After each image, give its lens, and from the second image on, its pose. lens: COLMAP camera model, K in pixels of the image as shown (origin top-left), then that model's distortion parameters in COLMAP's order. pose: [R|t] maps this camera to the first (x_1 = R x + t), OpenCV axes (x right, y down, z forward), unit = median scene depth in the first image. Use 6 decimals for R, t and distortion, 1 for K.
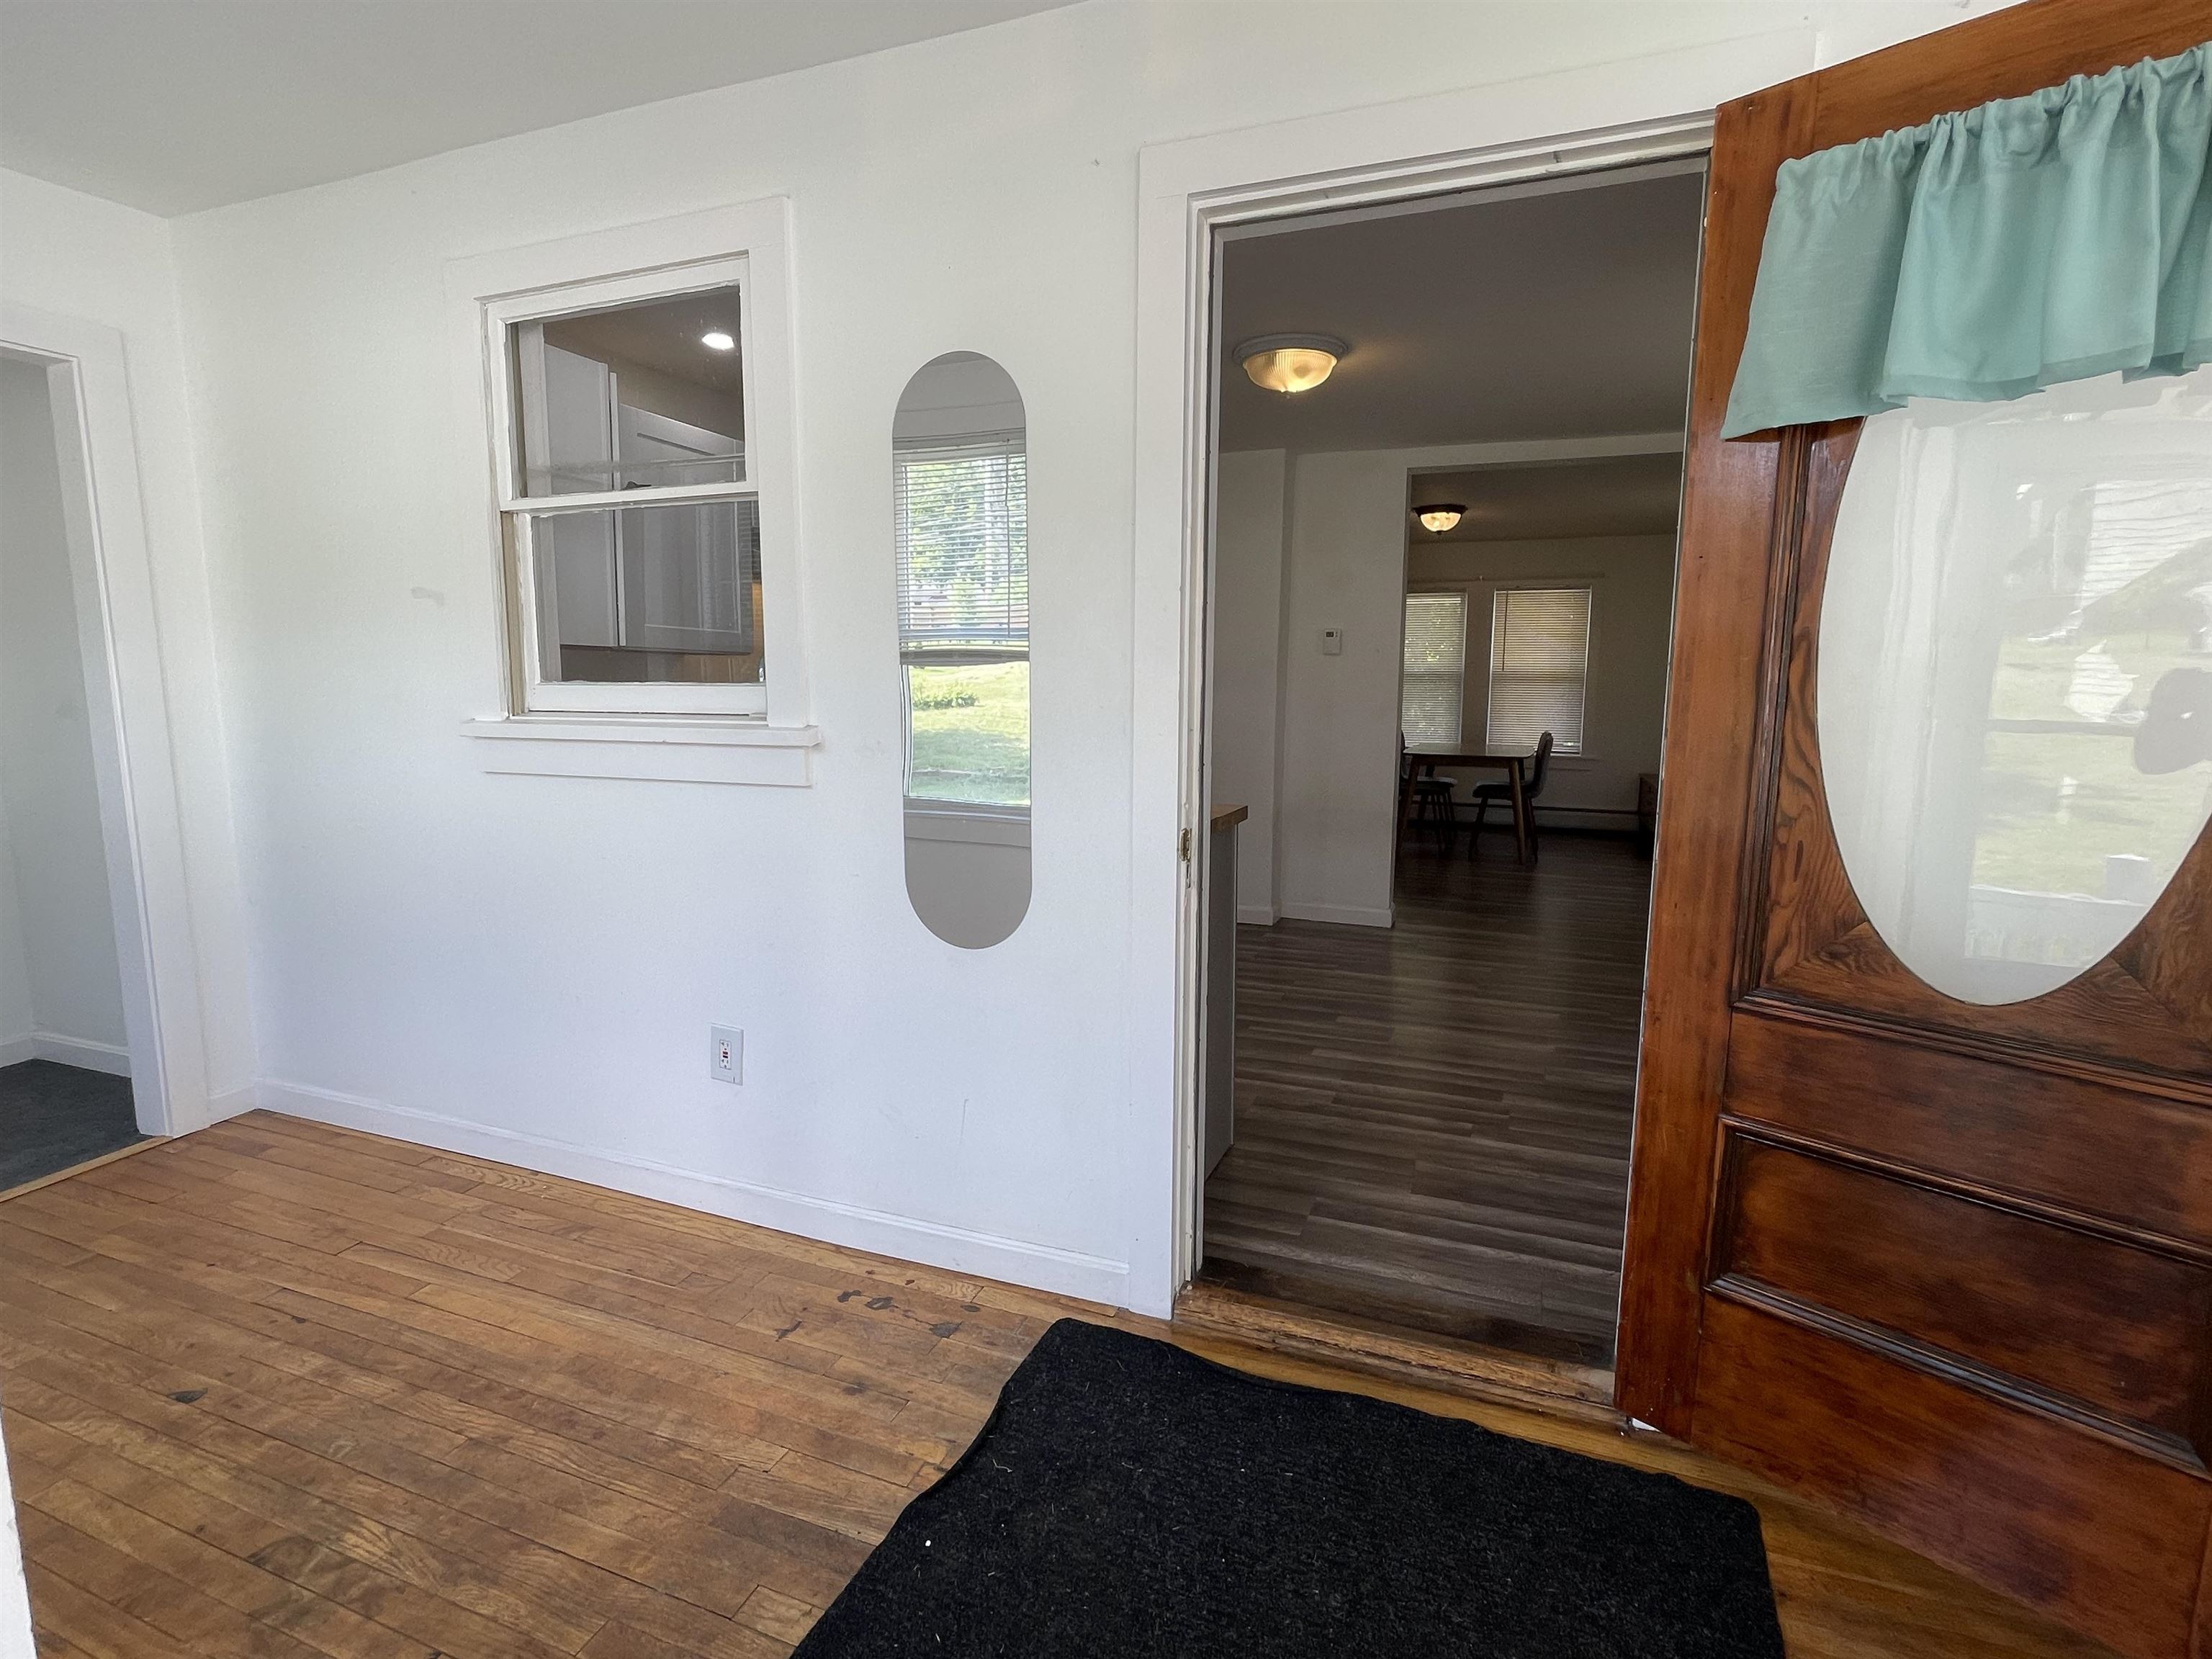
lens RADIAL K [[1081.0, 0, 1114.4], [0, 1081.0, 836.6], [0, 0, 1]] dist [-0.017797, 0.016606]
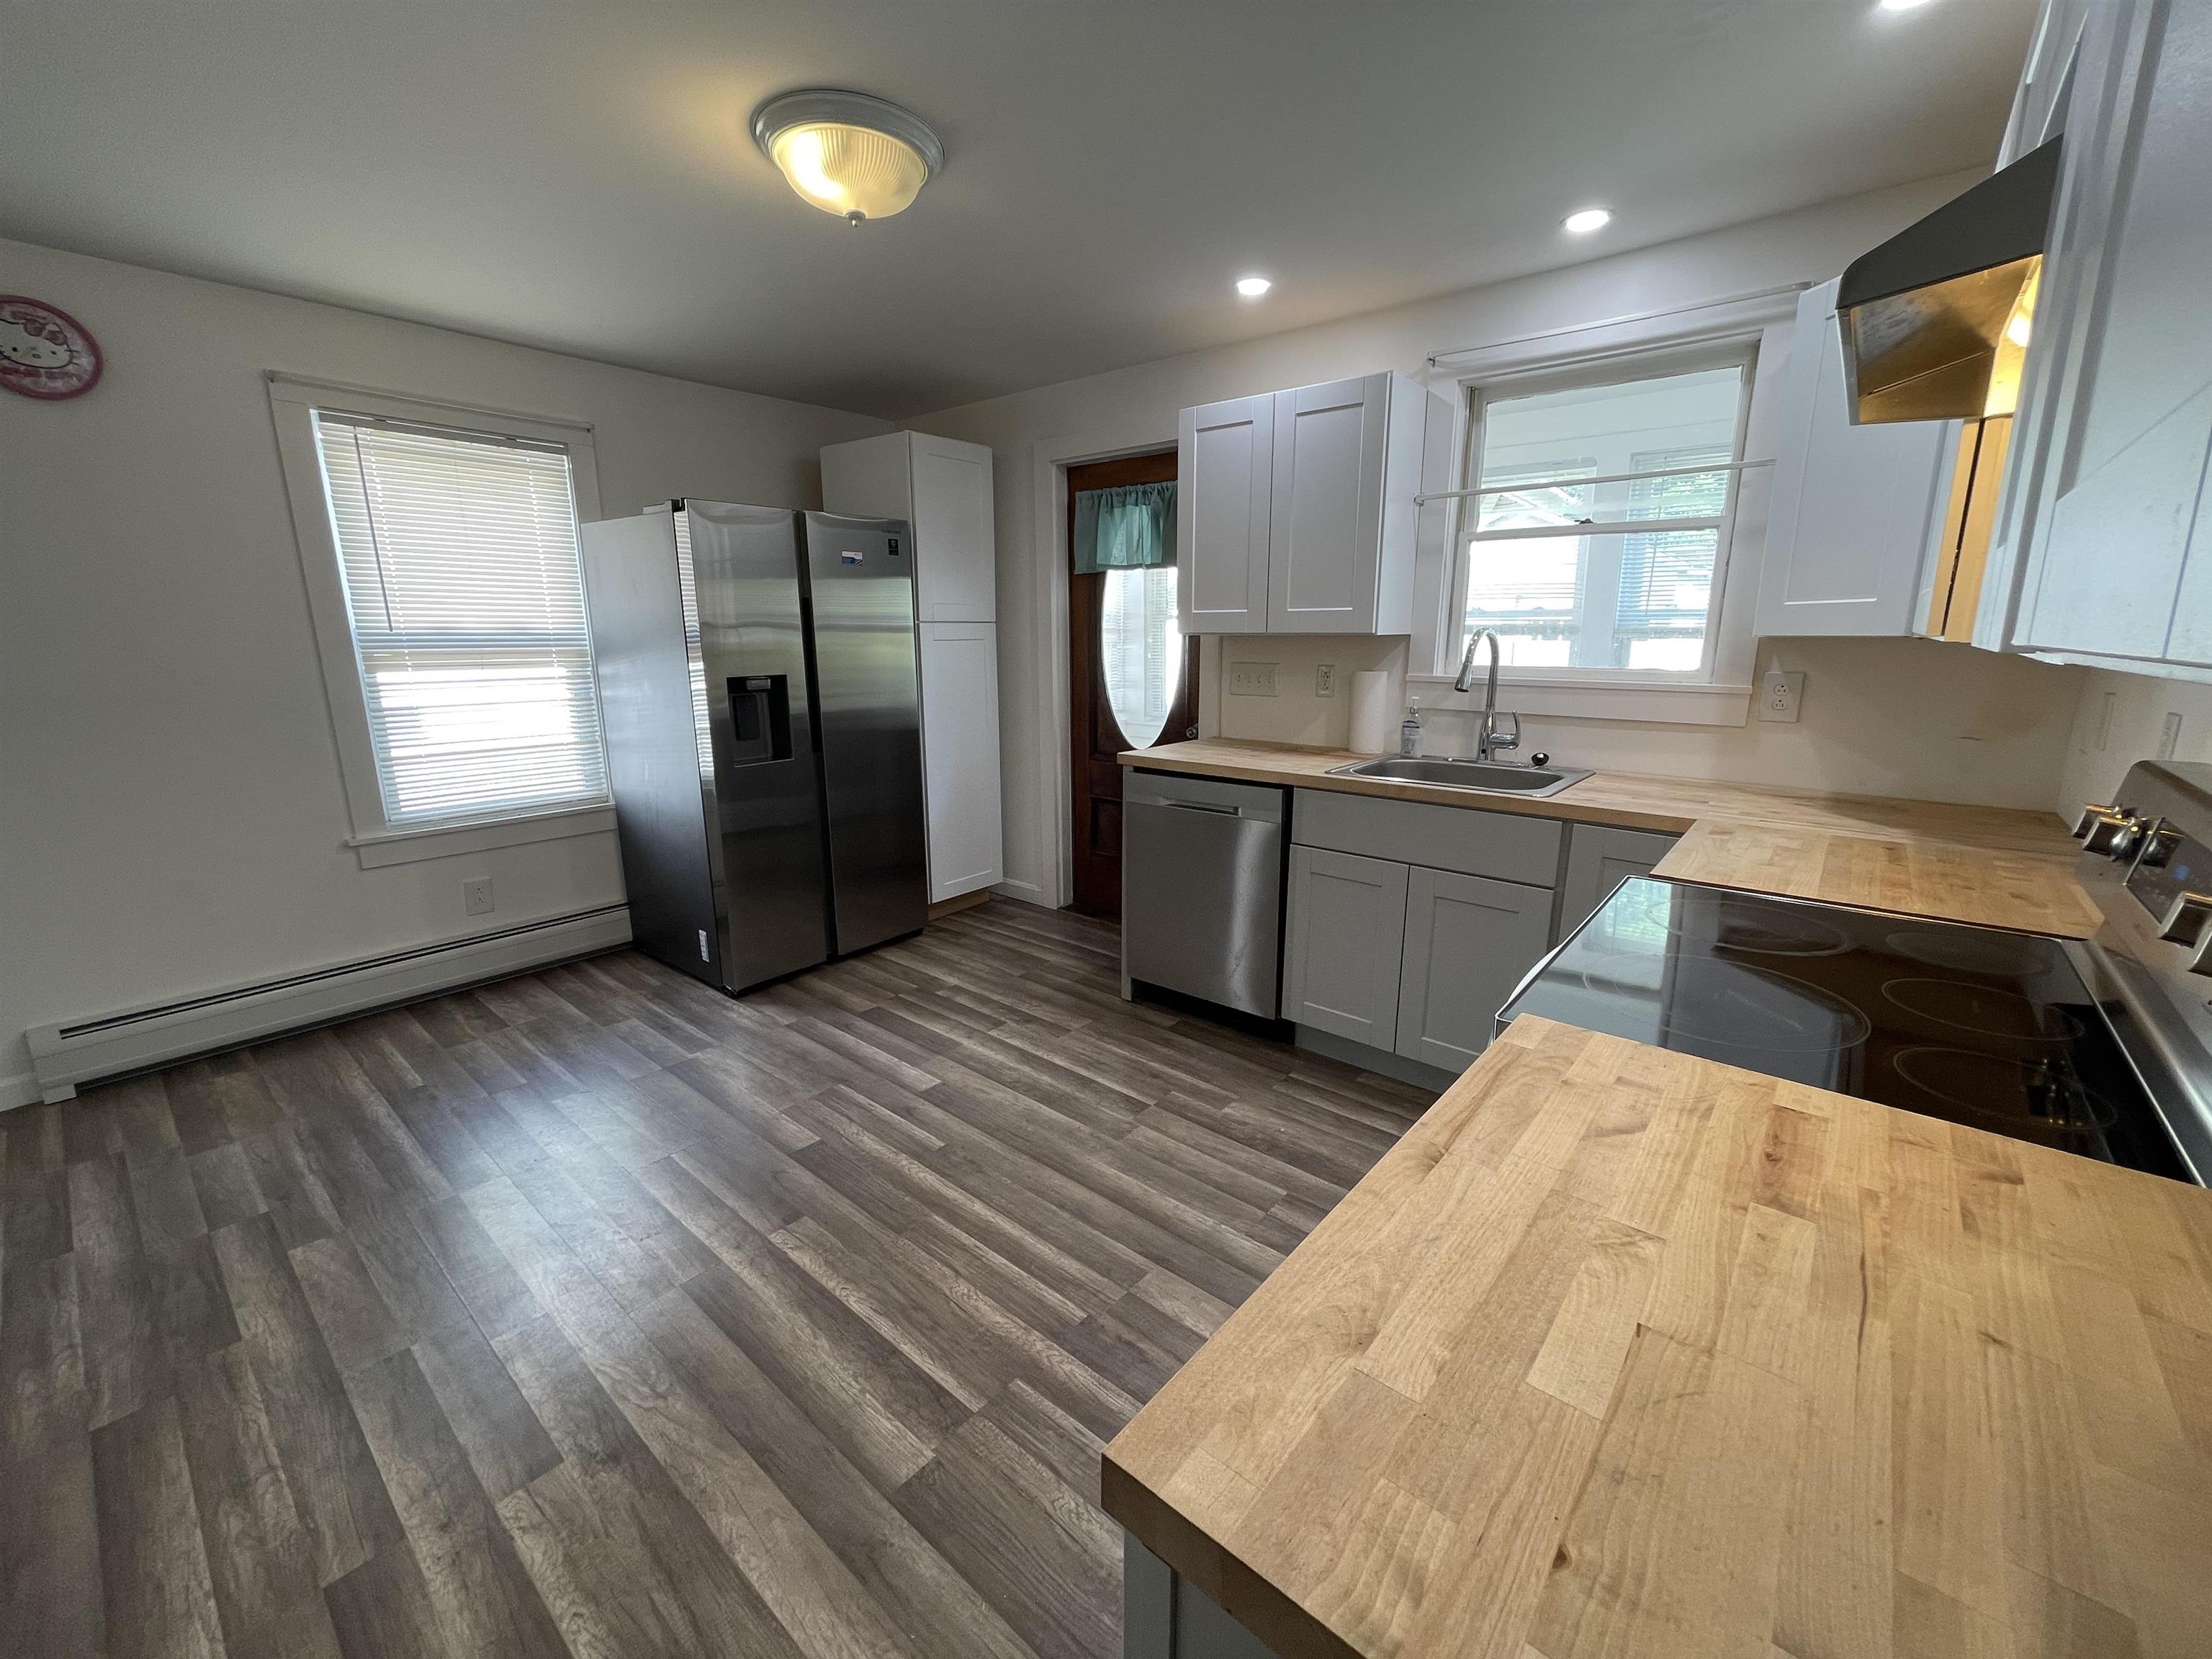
lens RADIAL K [[891.3, 0, 1121.8], [0, 891.3, 829.9], [0, 0, 1]] dist [0.006155, 0.000115]
pose [[-0.949537, -0.079846, 0.303323, -0.207878], [0.036107, 0.932800, 0.358581, -0.311373], [-0.311571, 0.351438, -0.882845, 1.837162]]
